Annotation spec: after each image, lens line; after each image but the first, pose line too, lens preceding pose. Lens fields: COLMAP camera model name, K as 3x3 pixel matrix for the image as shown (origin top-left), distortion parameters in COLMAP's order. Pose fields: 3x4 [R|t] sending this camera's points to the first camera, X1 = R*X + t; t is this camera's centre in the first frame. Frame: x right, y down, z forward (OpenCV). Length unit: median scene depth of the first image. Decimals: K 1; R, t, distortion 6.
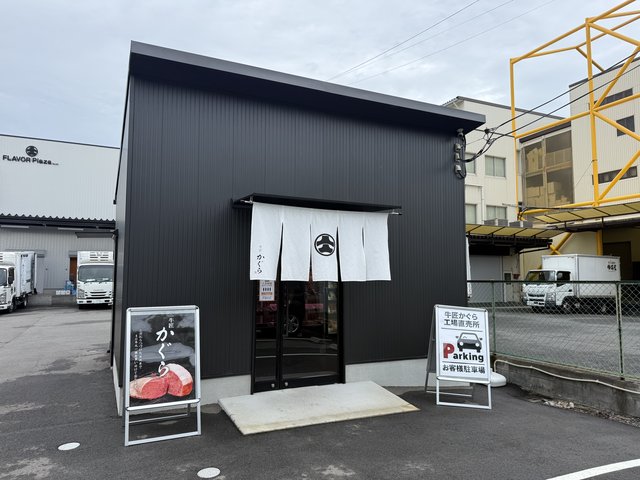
lens RADIAL K [[463.0, 0, 322.8], [0, 463.0, 232.7], [0, 0, 1]] dist [0.102108, -0.162243]
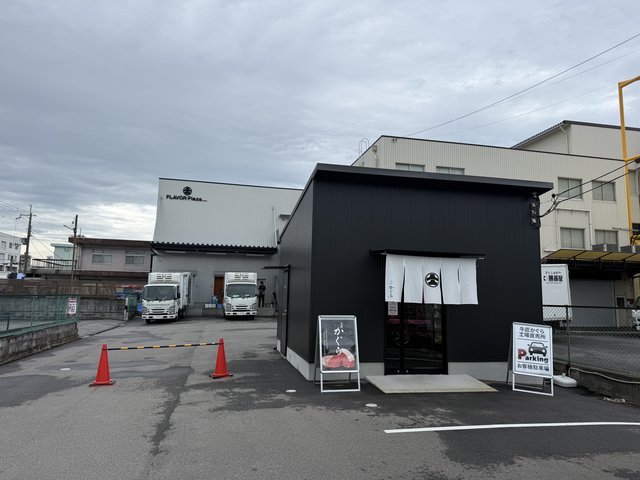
lens RADIAL K [[463.0, 0, 322.8], [0, 463.0, 232.7], [0, 0, 1]] dist [0.102108, -0.162243]
pose [[0.976101, -0.009275, -0.217117, -0.010351], [0.000750, 0.999227, -0.039312, -0.056775], [0.217314, 0.038209, 0.975354, -0.486880]]
